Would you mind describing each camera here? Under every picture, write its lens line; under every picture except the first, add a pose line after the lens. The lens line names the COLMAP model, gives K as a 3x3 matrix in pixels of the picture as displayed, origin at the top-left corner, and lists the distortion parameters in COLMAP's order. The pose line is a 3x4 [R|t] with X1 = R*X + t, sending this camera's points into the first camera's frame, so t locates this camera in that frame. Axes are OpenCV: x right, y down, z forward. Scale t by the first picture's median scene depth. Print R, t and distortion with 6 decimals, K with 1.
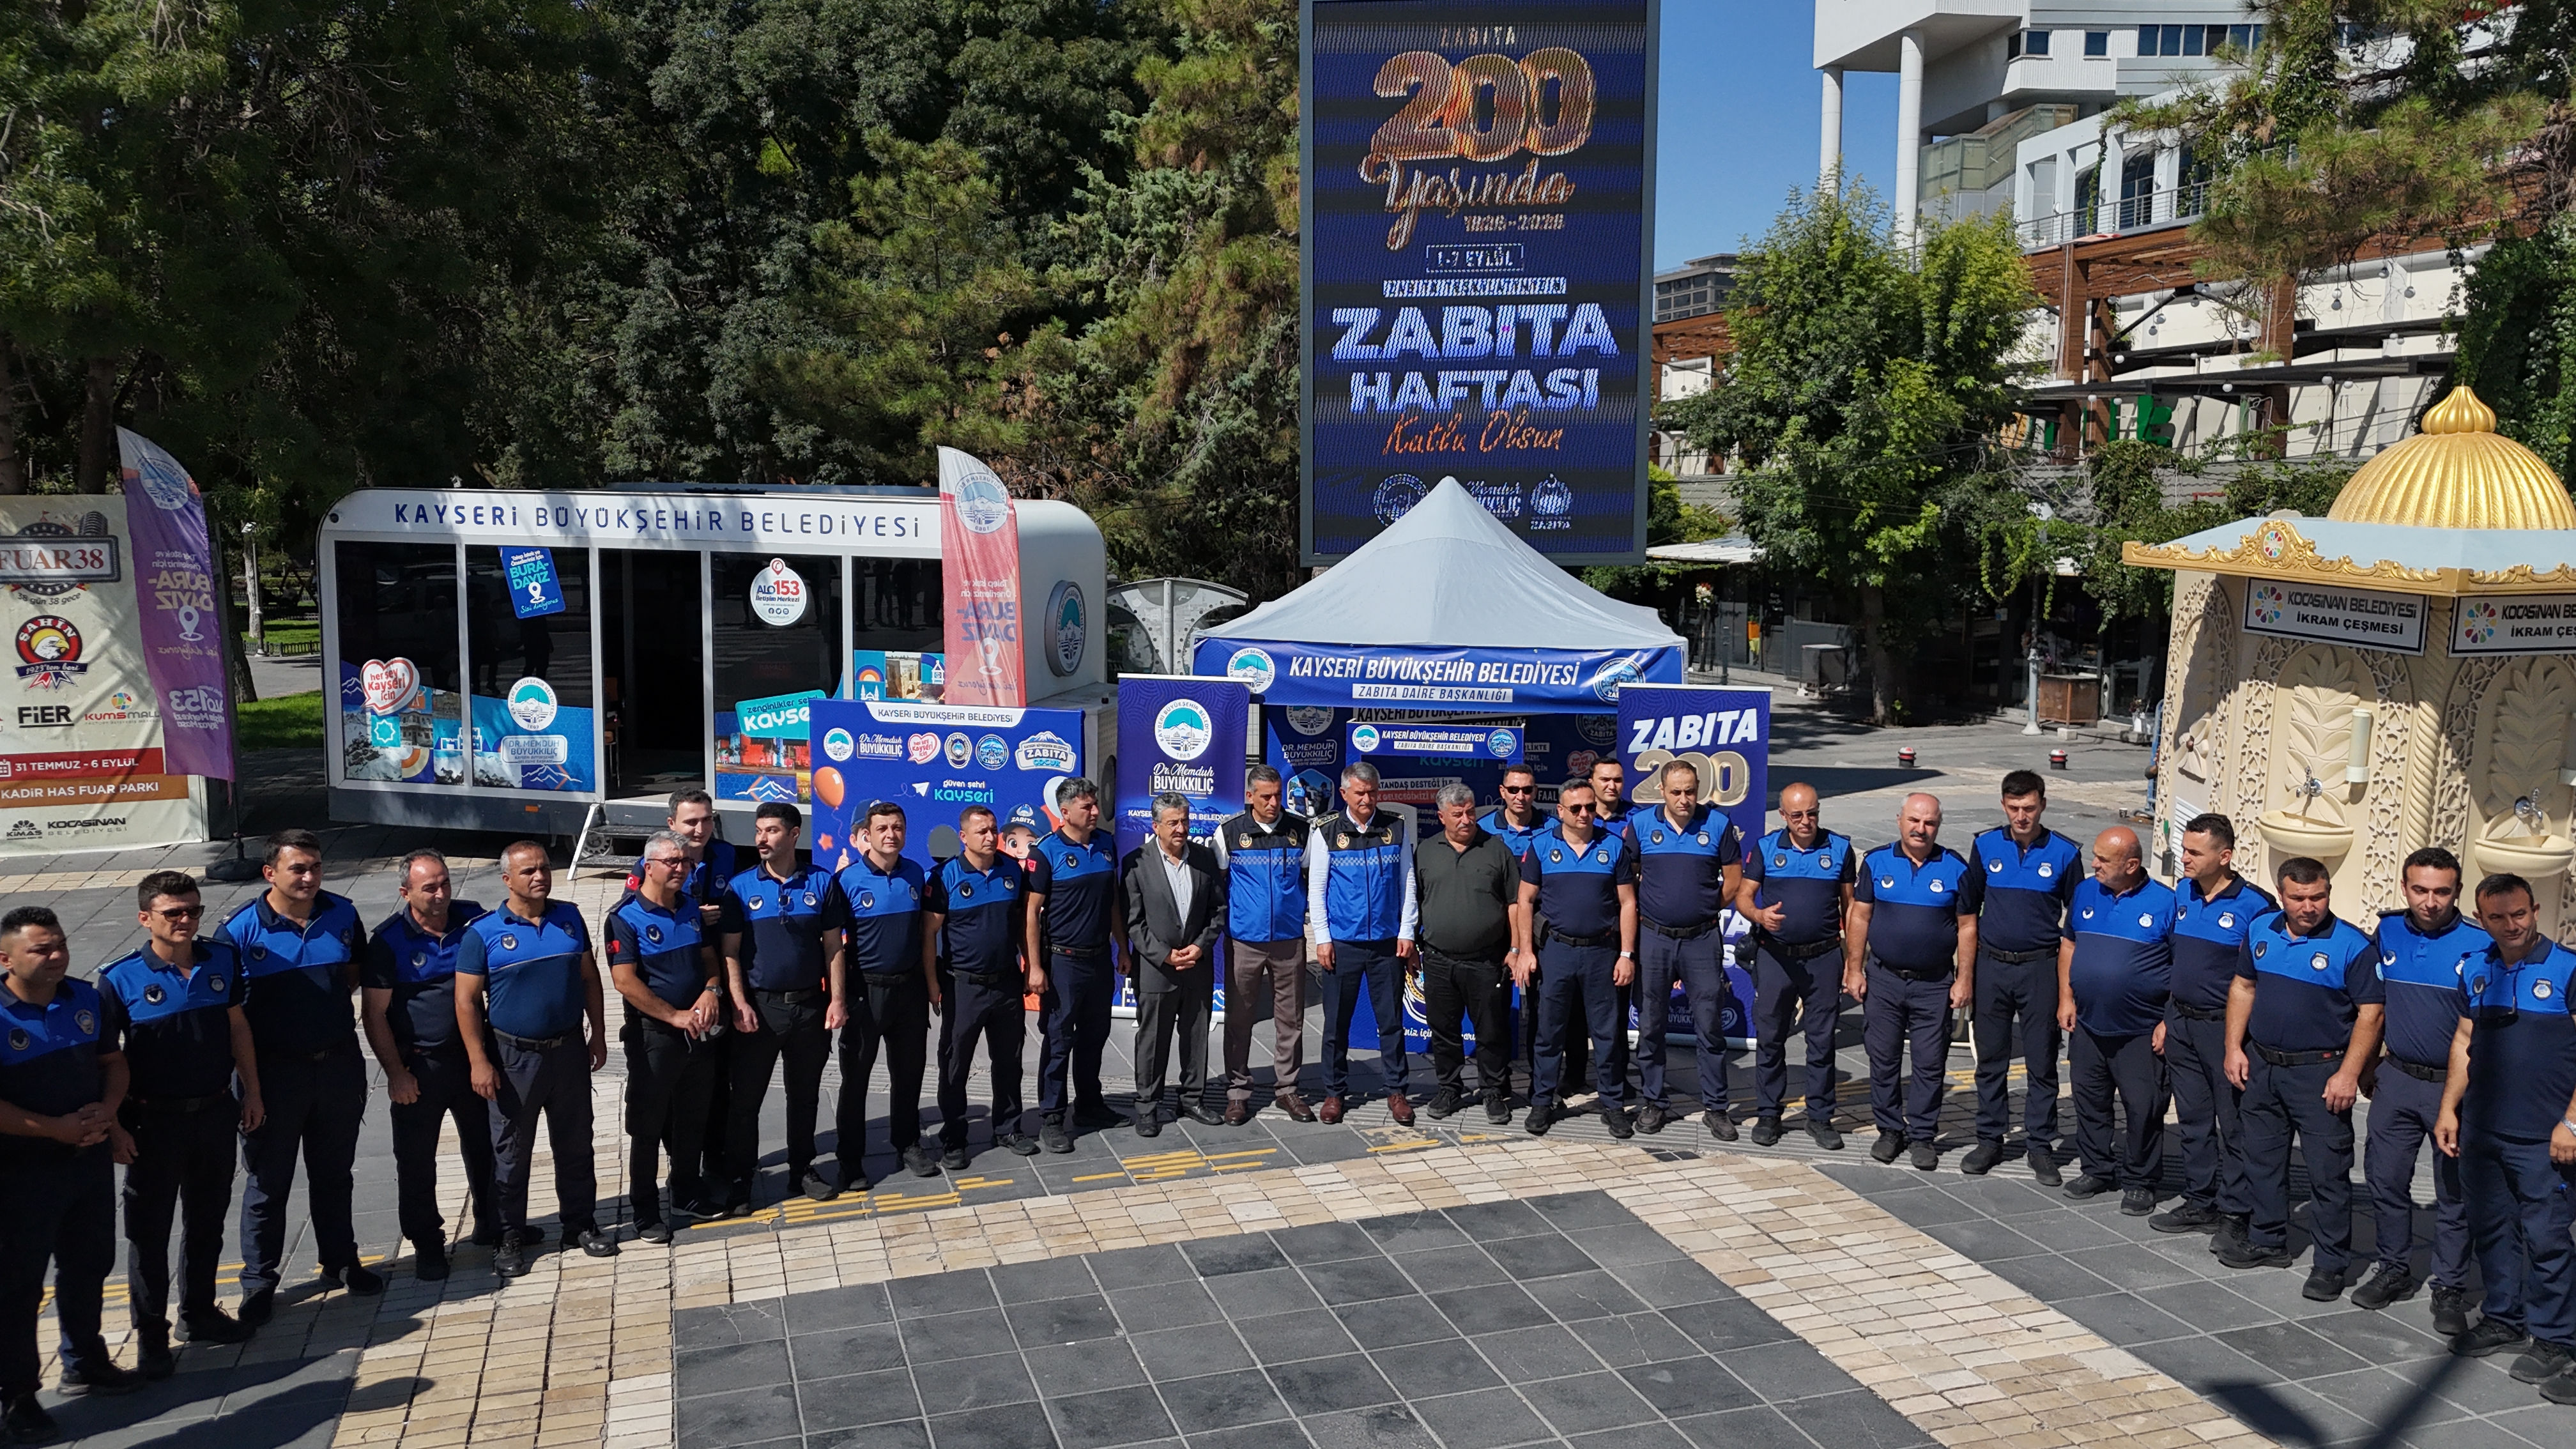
lens RADIAL K [[1894.5, 0, 1288.0], [0, 1894.5, 724.5], [0, 0, 1]] dist [-0.001191, -0.008640]
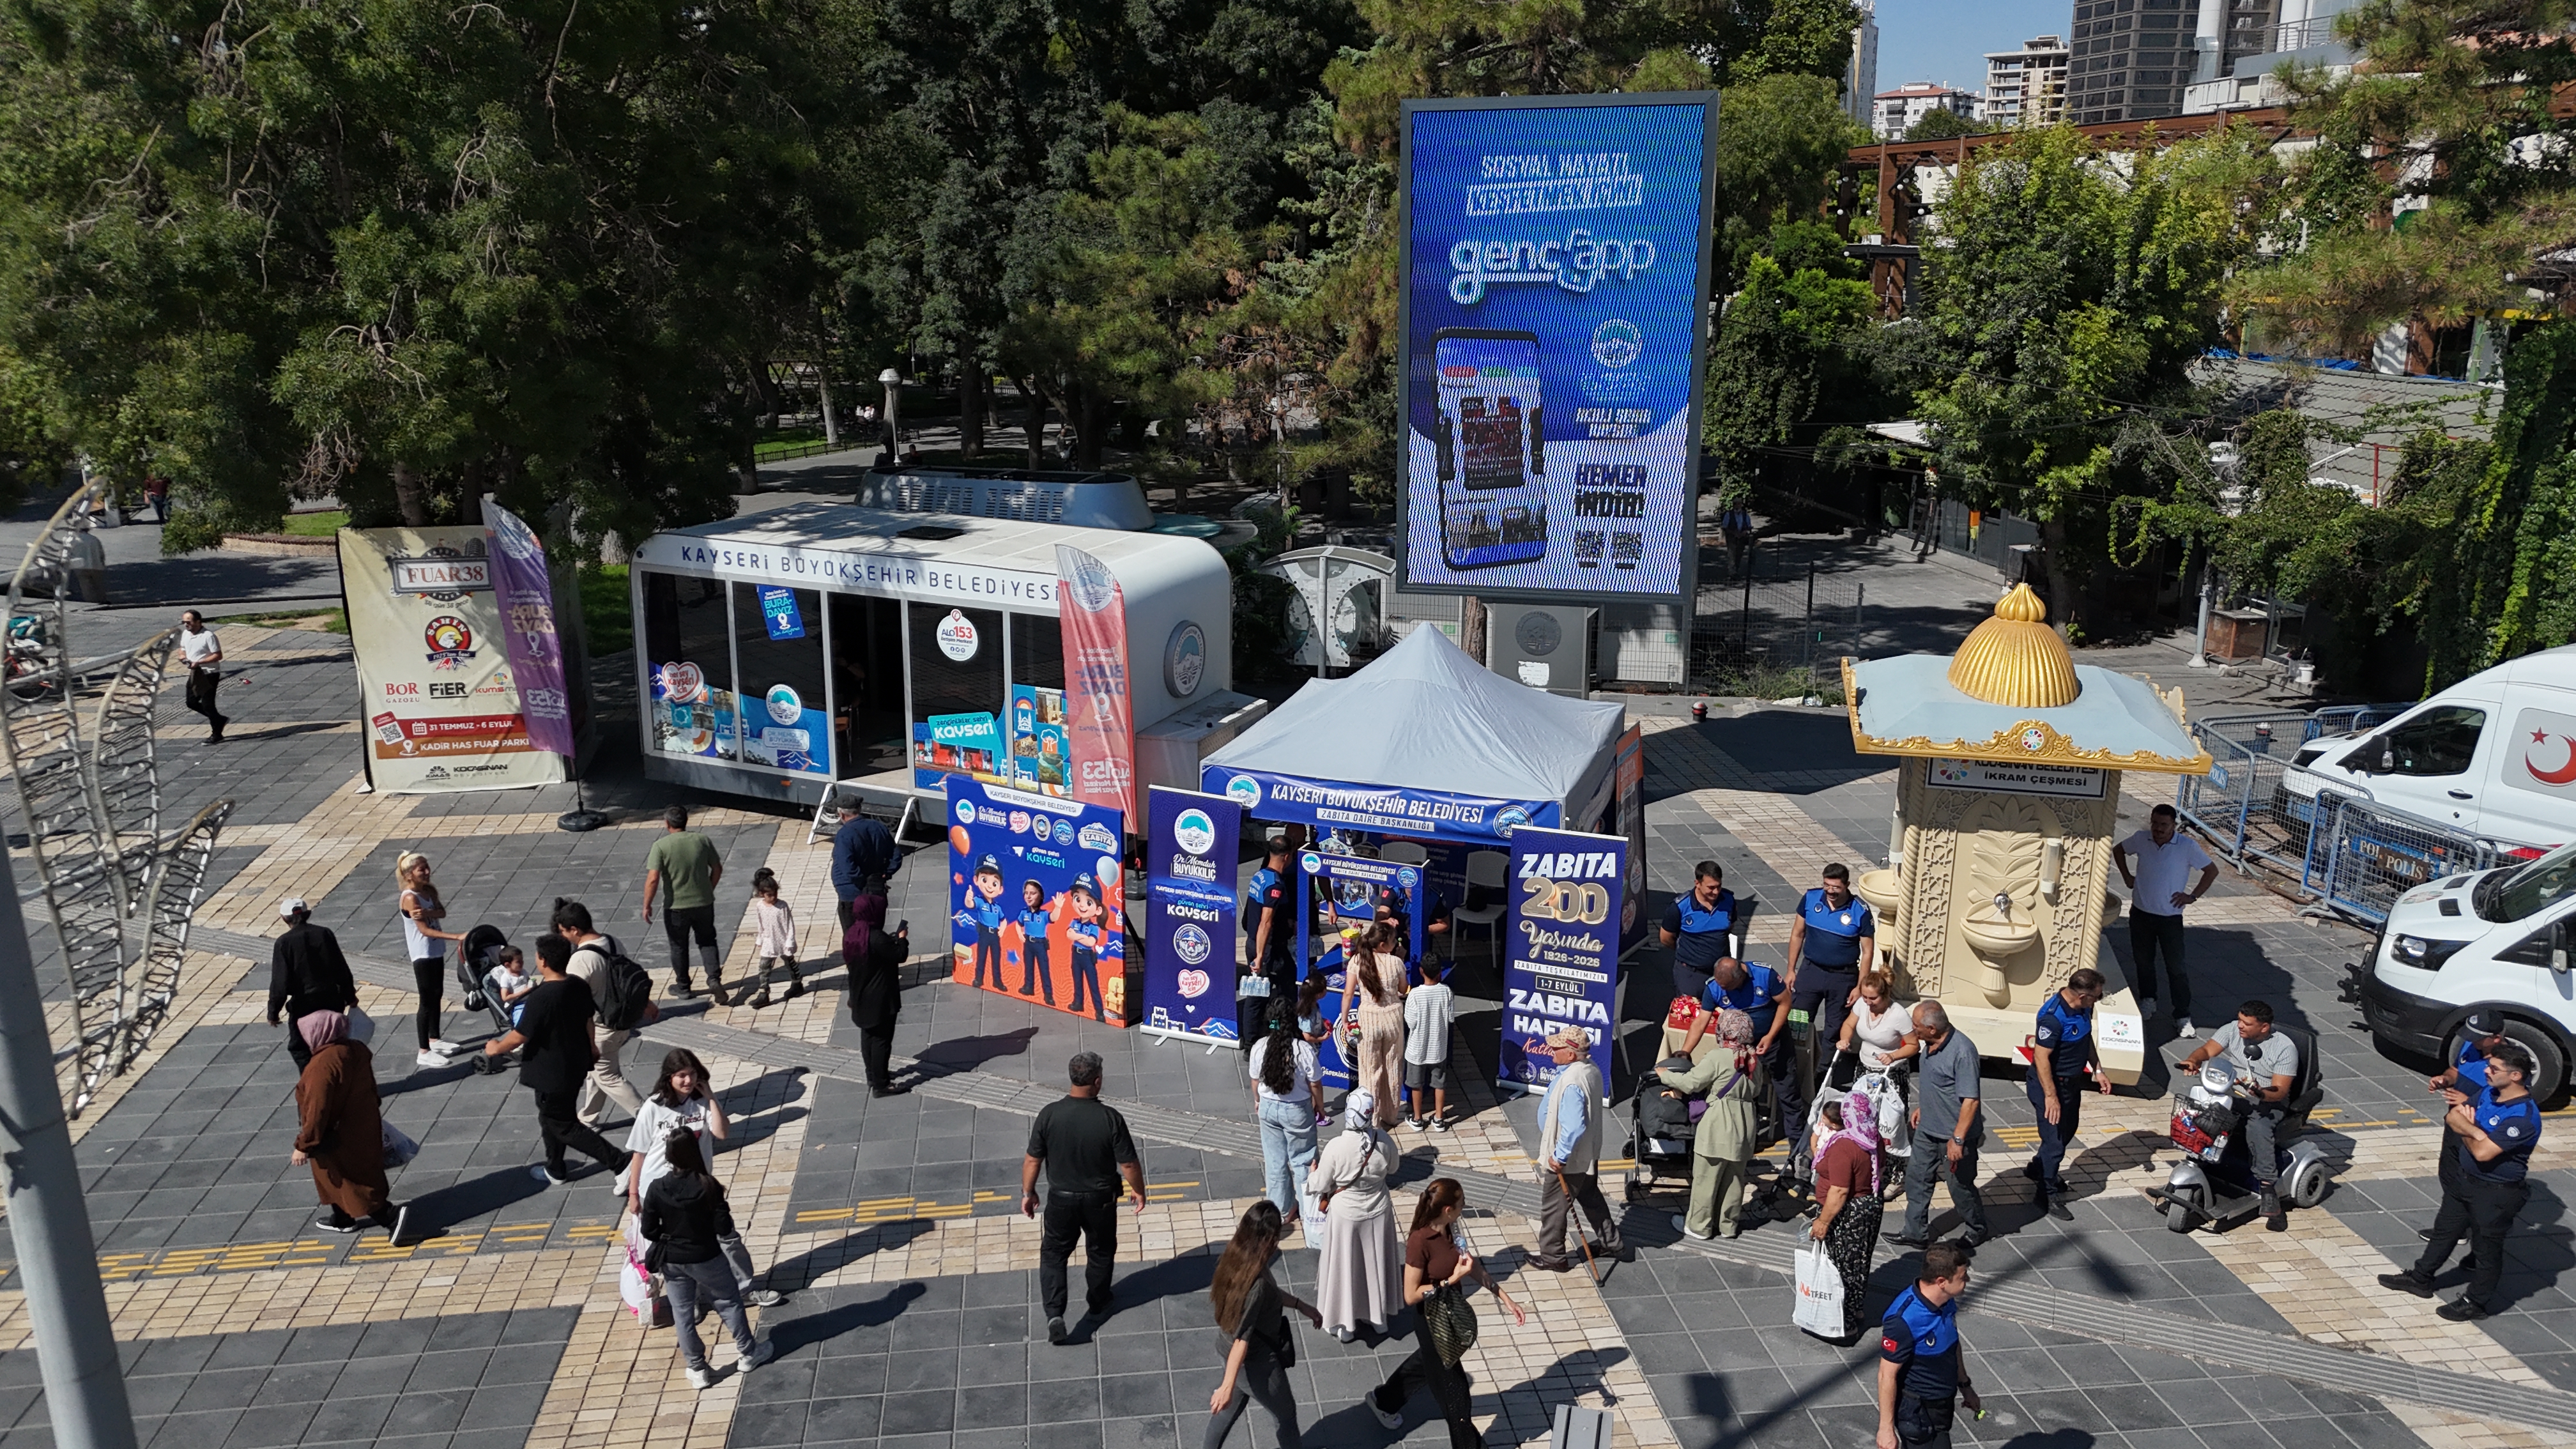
lens RADIAL K [[1894.5, 0, 1288.0], [0, 1894.5, 724.5], [0, 0, 1]] dist [-0.001191, -0.008640]
pose [[0.980817, 0.046848, -0.189216, 0.185627], [-0.018665, 0.988801, 0.148069, -0.194709], [0.194034, -0.141697, 0.970707, -0.195186]]
